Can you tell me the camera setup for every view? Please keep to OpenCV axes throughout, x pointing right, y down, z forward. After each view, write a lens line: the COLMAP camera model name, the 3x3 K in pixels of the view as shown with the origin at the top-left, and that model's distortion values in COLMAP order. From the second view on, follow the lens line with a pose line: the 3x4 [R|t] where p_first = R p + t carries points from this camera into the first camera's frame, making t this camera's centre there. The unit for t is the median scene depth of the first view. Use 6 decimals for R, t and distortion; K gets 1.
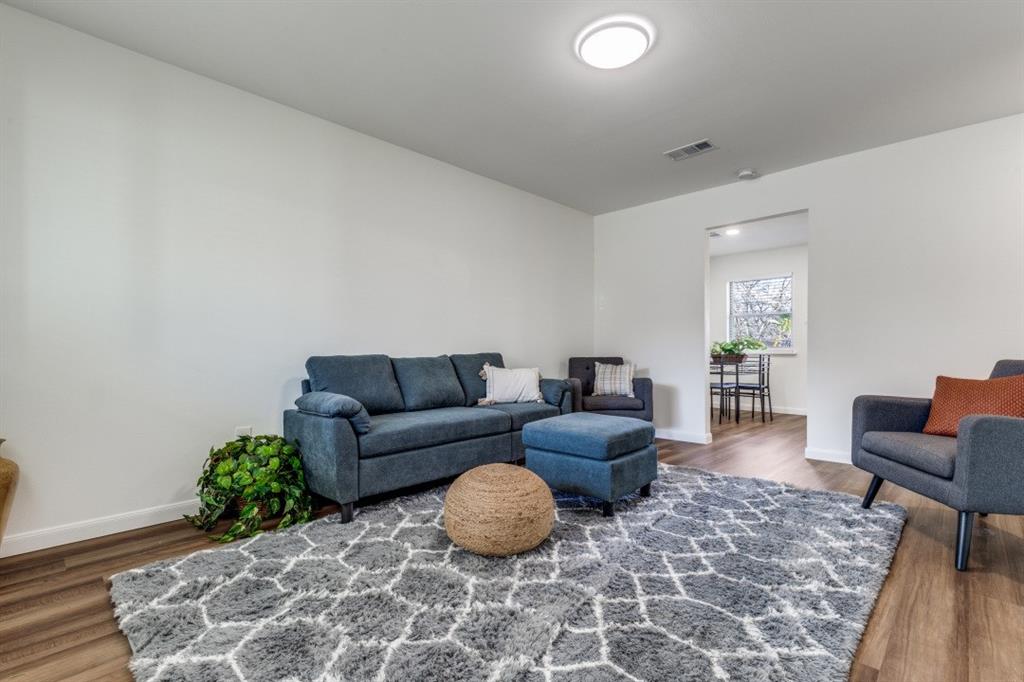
lens RADIAL K [[460.3, 0, 516.9], [0, 460.3, 354.5], [0, 0, 1]] dist [0.007716, 0.000114]
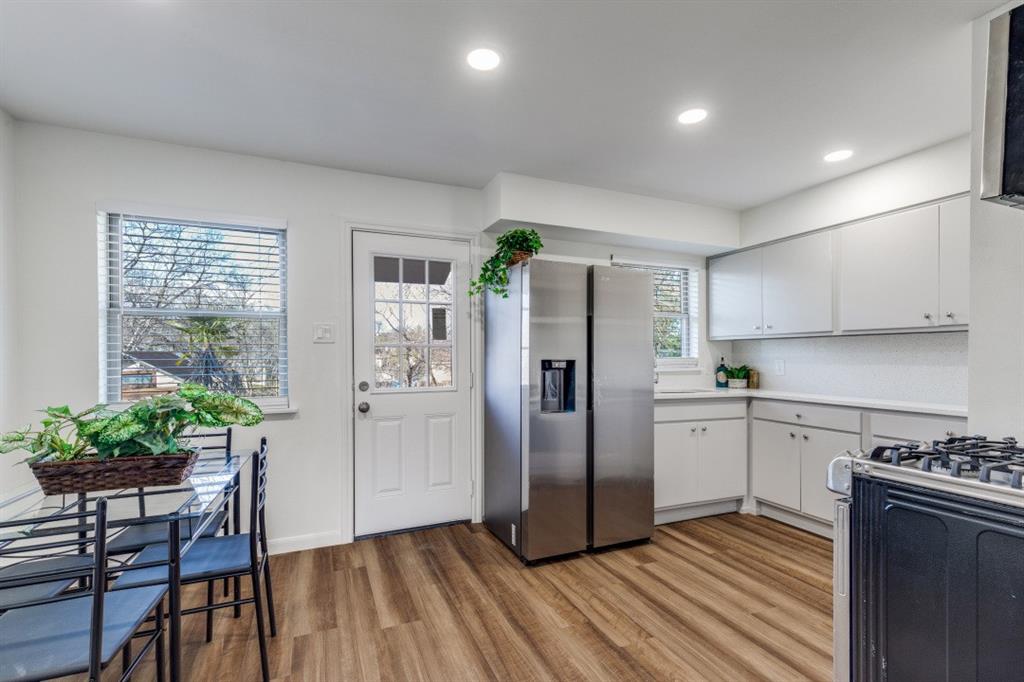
lens RADIAL K [[460.3, 0, 516.9], [0, 460.3, 354.5], [0, 0, 1]] dist [0.007716, 0.000114]
pose [[0.376682, -0.000765, 0.926342, 0.302572], [0.007709, 0.999968, -0.002309, -0.056716], [-0.926311, 0.008011, 0.376675, 0.696741]]
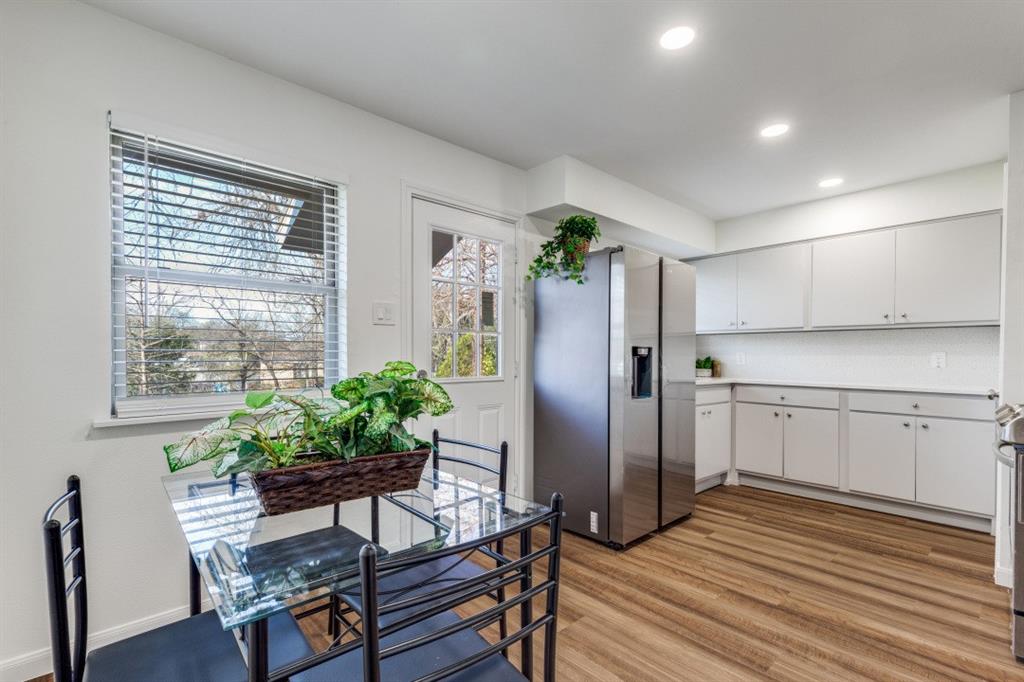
lens RADIAL K [[460.3, 0, 516.9], [0, 460.3, 354.5], [0, 0, 1]] dist [0.007716, 0.000114]
pose [[0.055316, -0.001450, 0.998468, 0.266054], [0.001071, 0.999998, 0.001393, -0.045089], [-0.998468, 0.000992, 0.055317, 0.926702]]
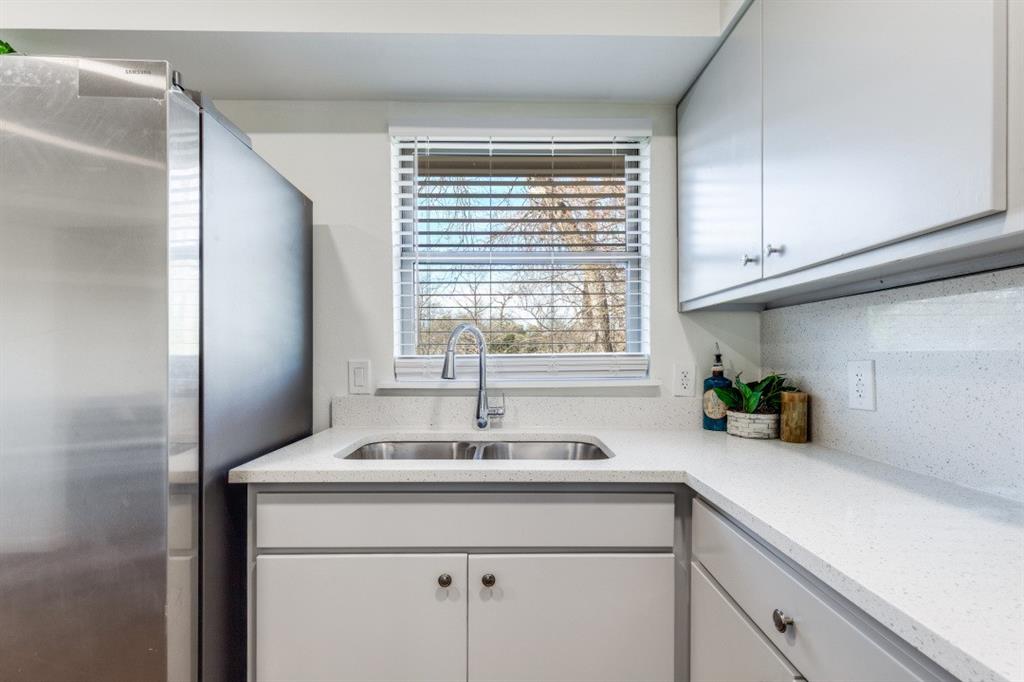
lens RADIAL K [[467.9, 0, 511.9], [0, 467.9, 361.9], [0, 0, 1]] dist [0.003223, 0.000059]
pose [[0.696316, -0.019708, 0.717465, 0.791785], [0.011514, 0.999801, 0.016289, -0.052643], [-0.717643, -0.003082, 0.696404, 0.563838]]
